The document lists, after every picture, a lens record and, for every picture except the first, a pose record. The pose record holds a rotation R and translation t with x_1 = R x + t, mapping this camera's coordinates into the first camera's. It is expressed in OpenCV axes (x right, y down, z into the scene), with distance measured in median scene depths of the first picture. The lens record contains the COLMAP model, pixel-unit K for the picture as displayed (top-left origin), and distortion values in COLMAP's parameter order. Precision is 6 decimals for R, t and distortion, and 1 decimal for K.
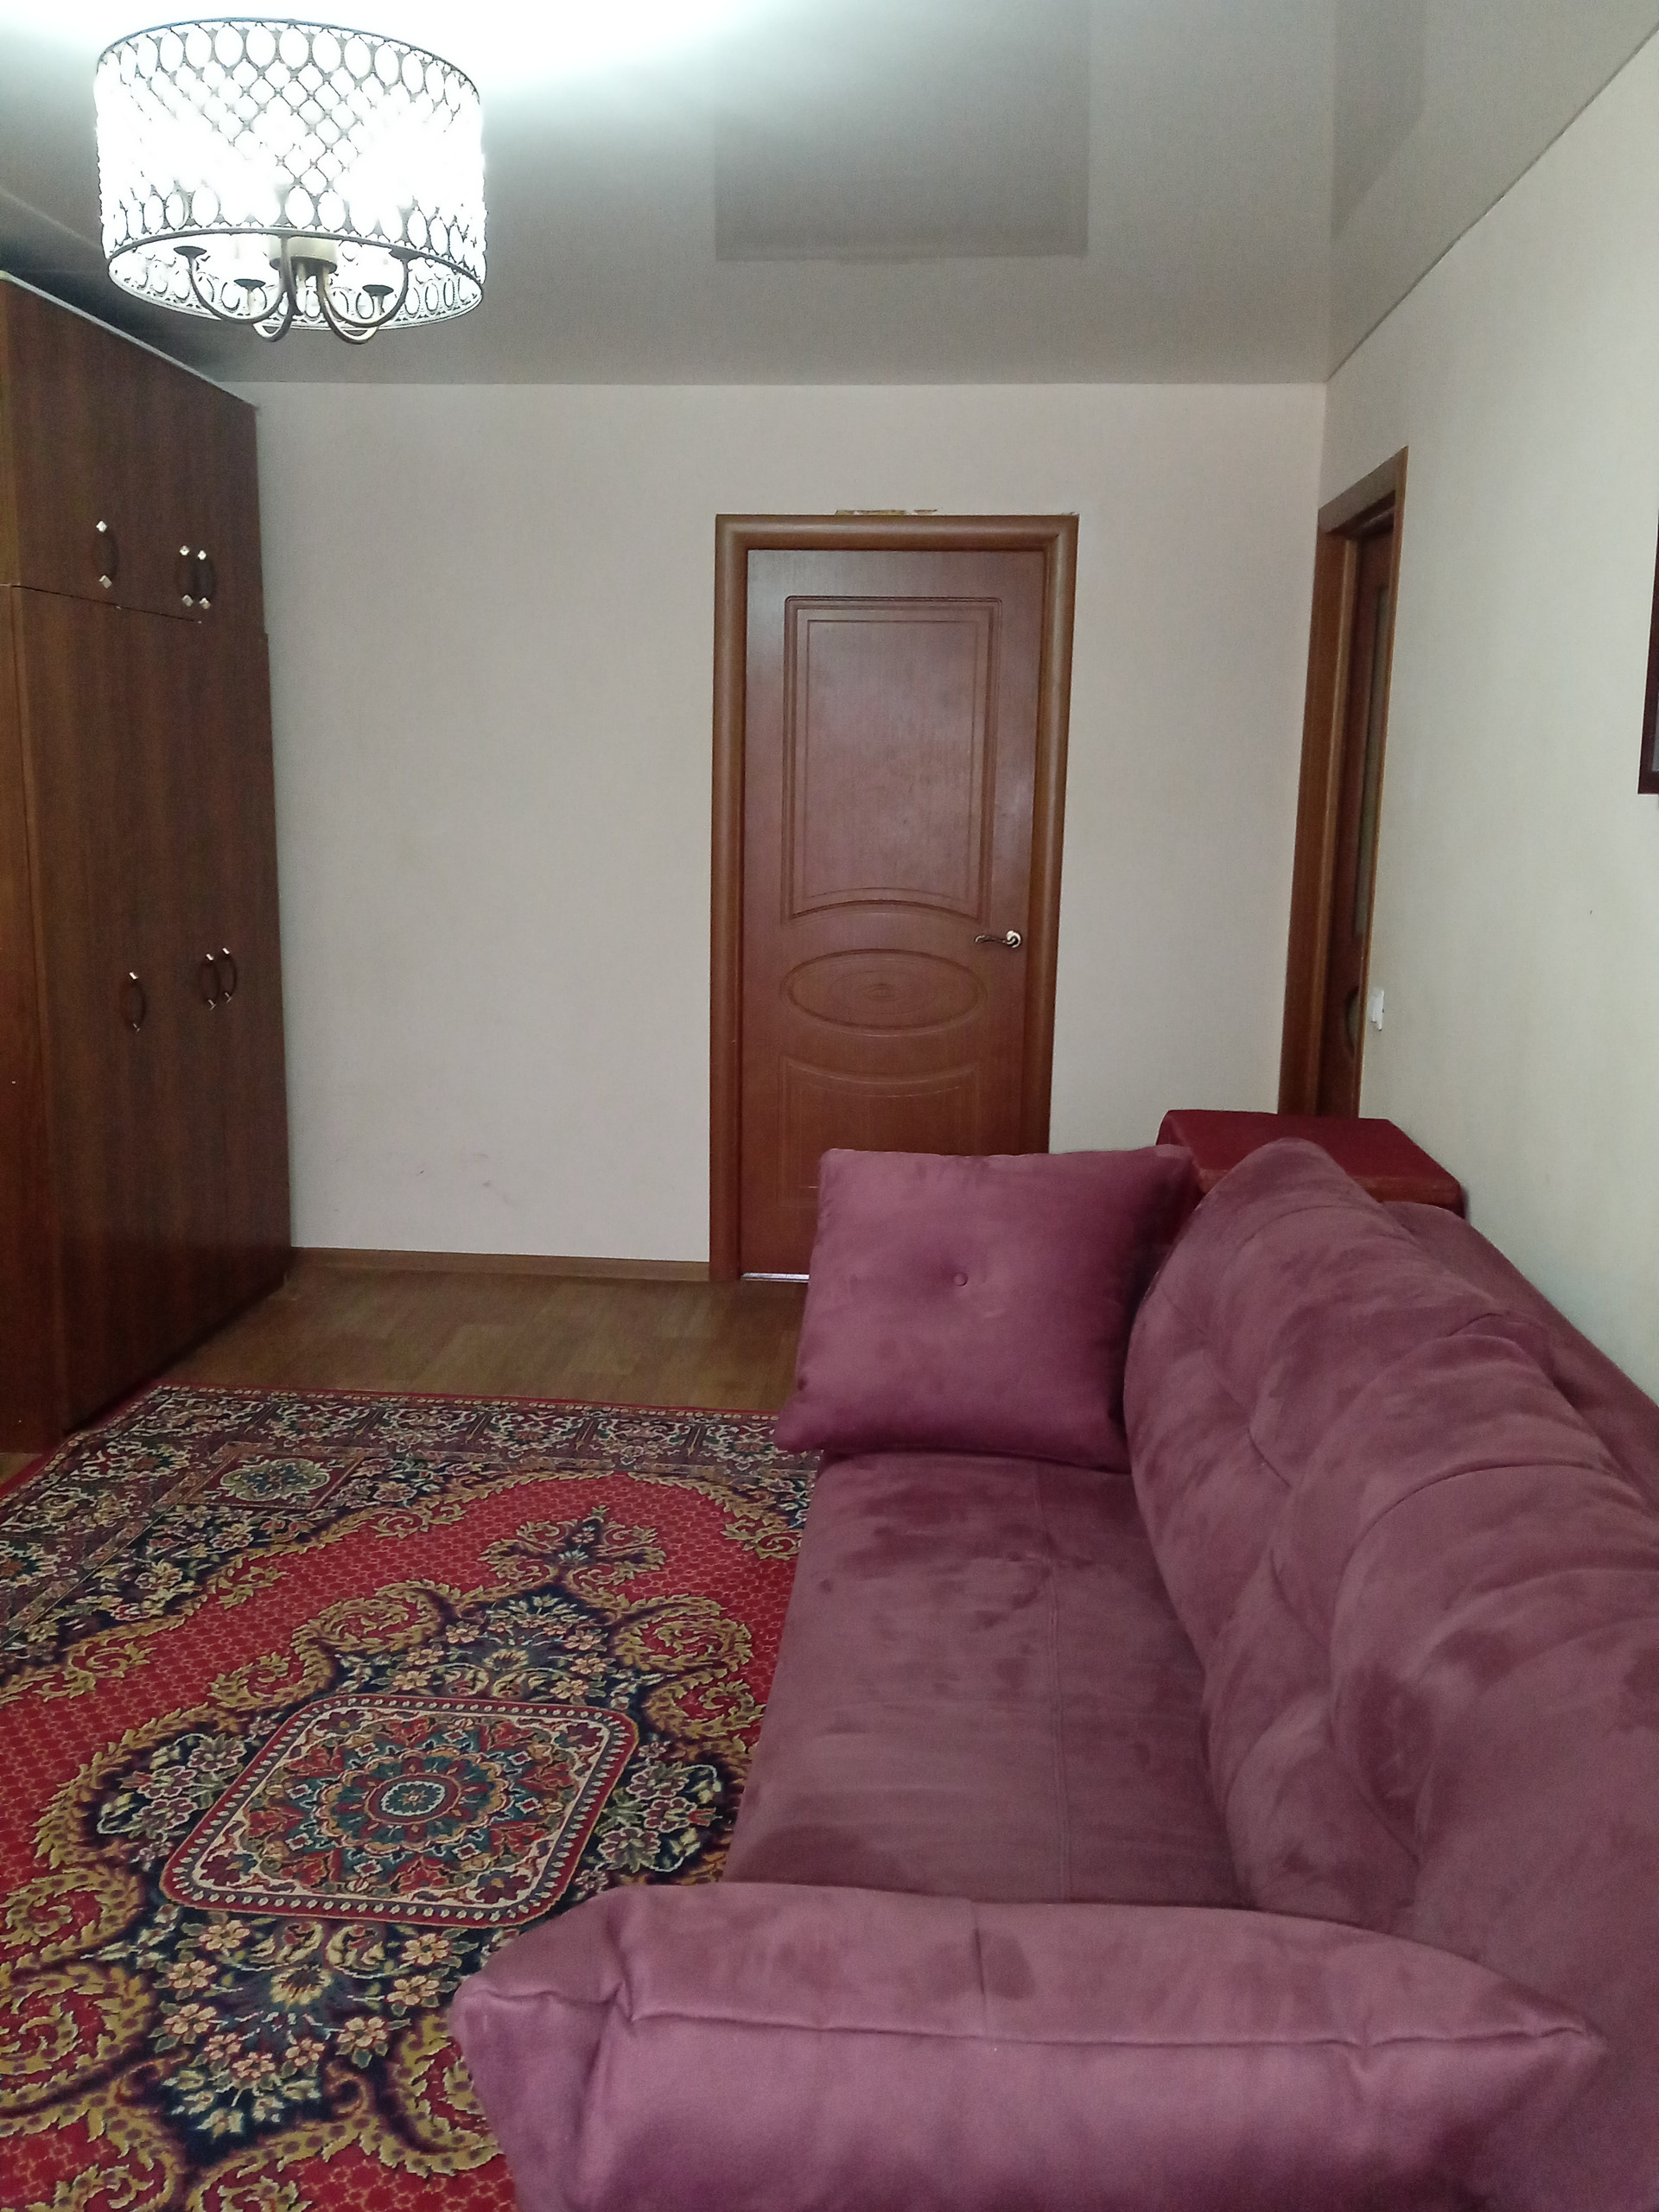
lens RADIAL K [[1860.6, 0, 850.2], [0, 1860.6, 1098.3], [0, 0, 1]] dist [0.108074, -0.147918]
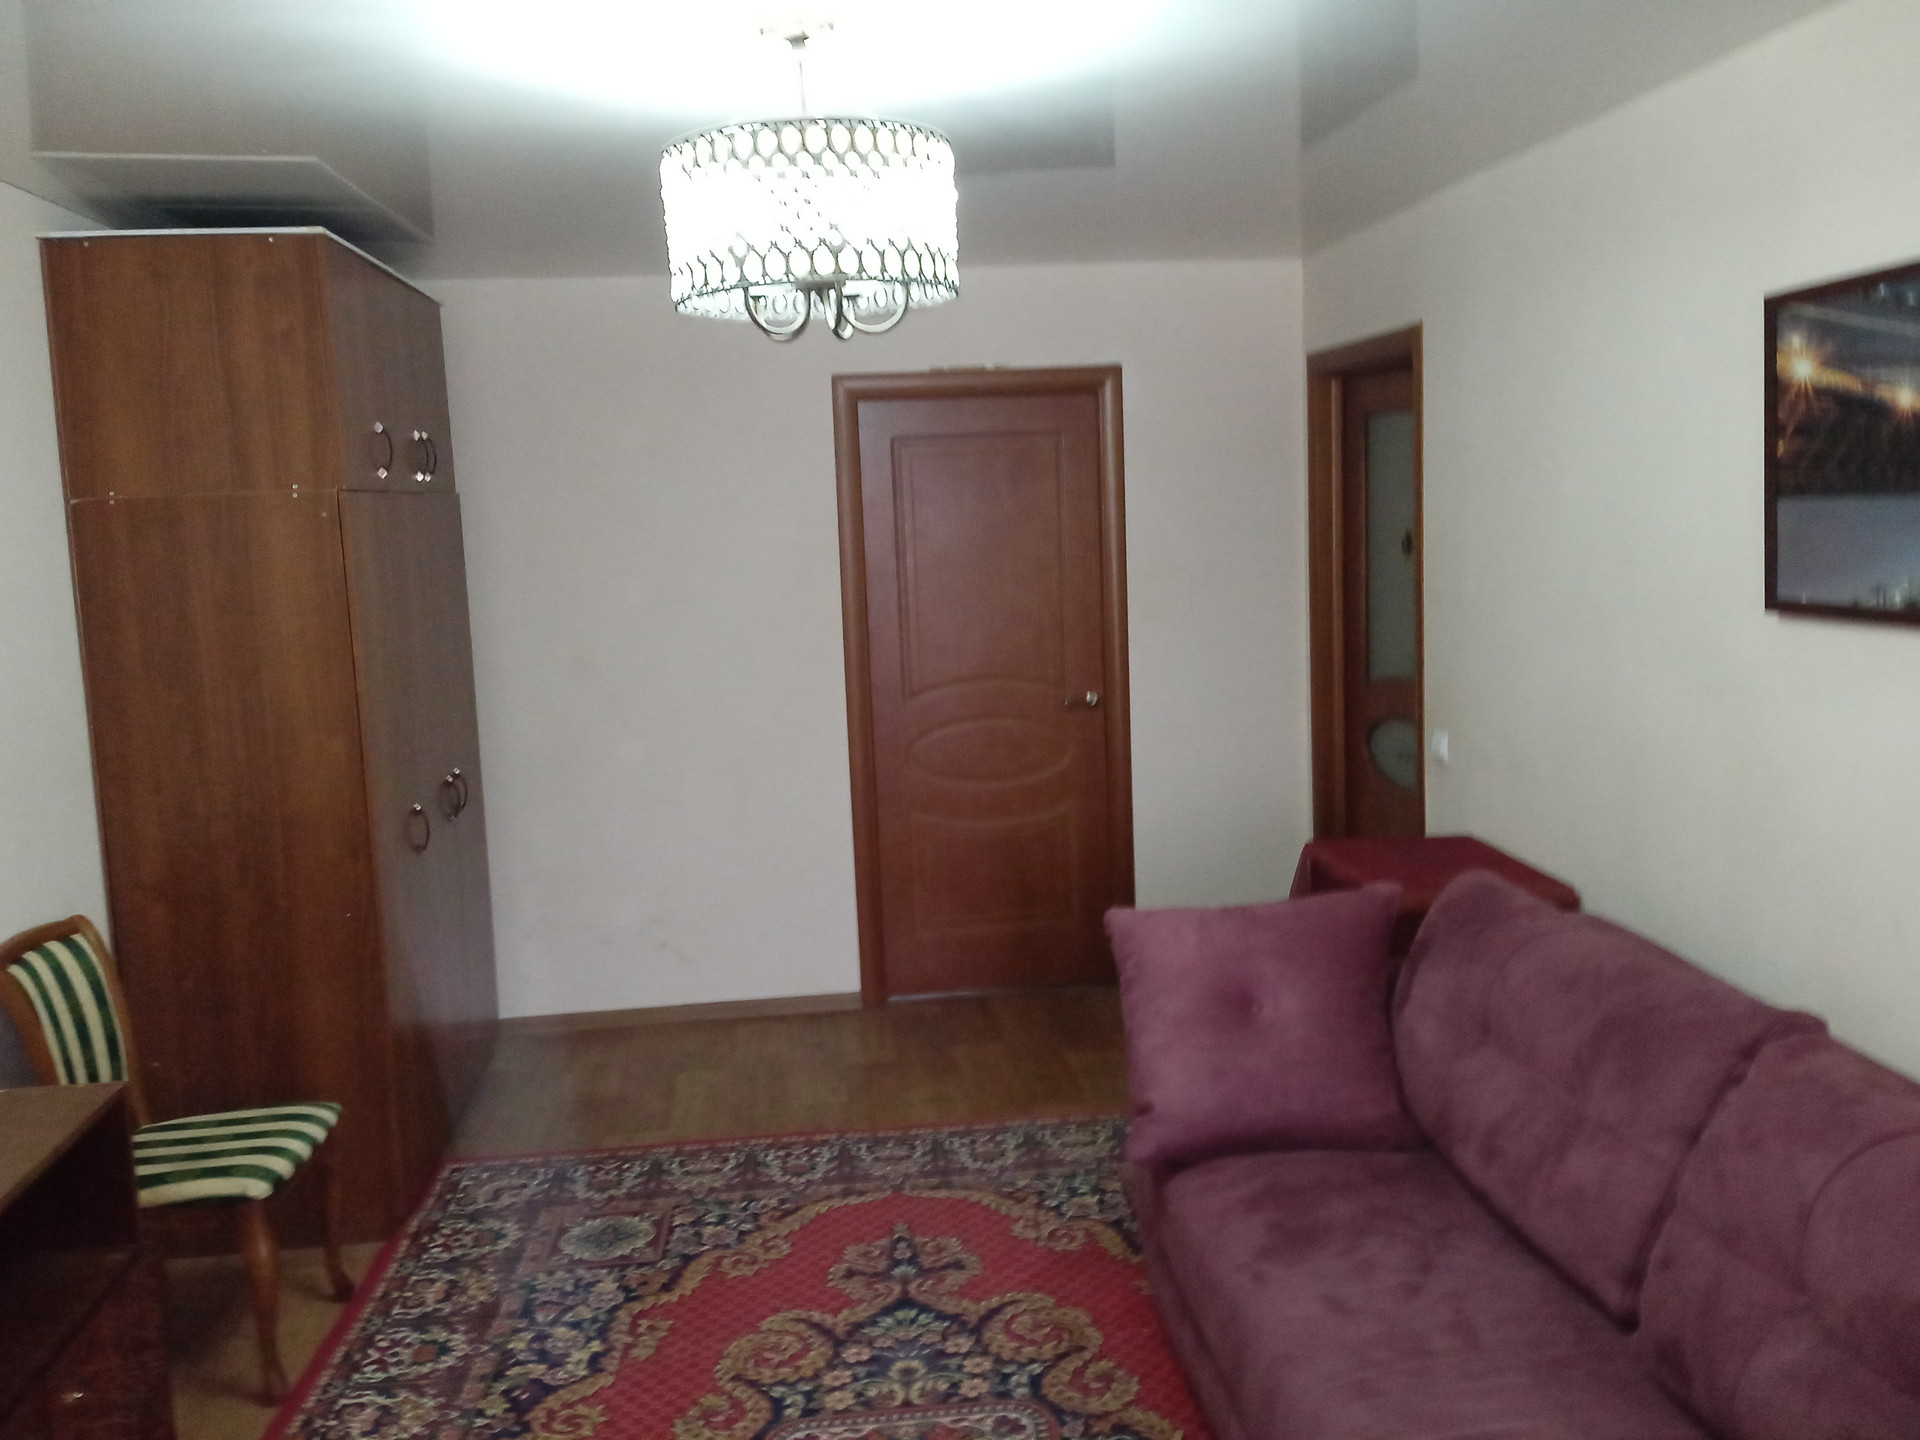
lens RADIAL K [[1615.0, 0, 1000.6], [0, 1615.0, 679.2], [0, 0, 1]] dist [0.108074, -0.147918]
pose [[0.980063, -0.075093, 0.183950, -0.246107], [0.086837, 0.994612, -0.056632, -0.064849], [-0.178706, 0.071476, 0.981303, -0.056619]]
